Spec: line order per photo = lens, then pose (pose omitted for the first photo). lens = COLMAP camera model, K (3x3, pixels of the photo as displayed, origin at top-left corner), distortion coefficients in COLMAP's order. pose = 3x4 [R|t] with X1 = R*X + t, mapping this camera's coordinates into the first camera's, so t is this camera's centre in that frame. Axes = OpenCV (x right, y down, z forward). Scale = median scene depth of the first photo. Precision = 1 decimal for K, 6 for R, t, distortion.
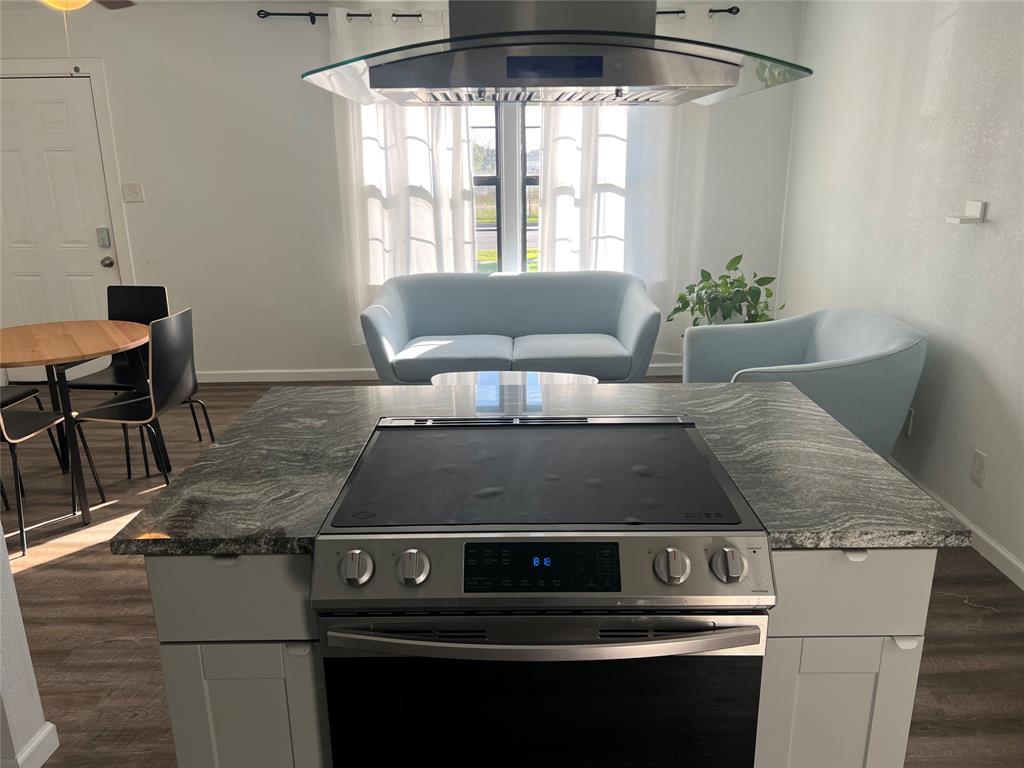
lens RADIAL K [[773.1, 0, 513.5], [0, 773.1, 390.5], [0, 0, 1]] dist [0.053999, -0.057889]
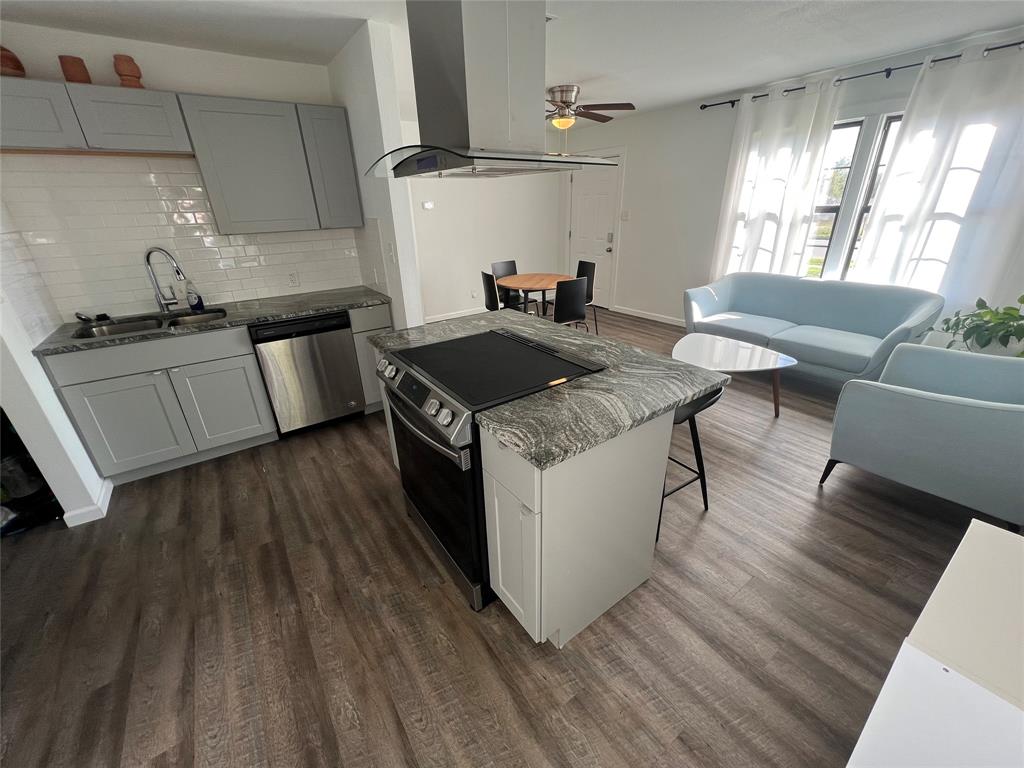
lens RADIAL K [[415.1, 0, 514.8], [0, 415.1, 387.3], [0, 0, 1]] dist [-0.000989, 0.000289]
pose [[0.571188, 0.326471, -0.753101, 0.344506], [-0.209504, 0.945096, 0.250803, -0.047104], [0.793632, 0.014522, 0.608224, 0.140521]]
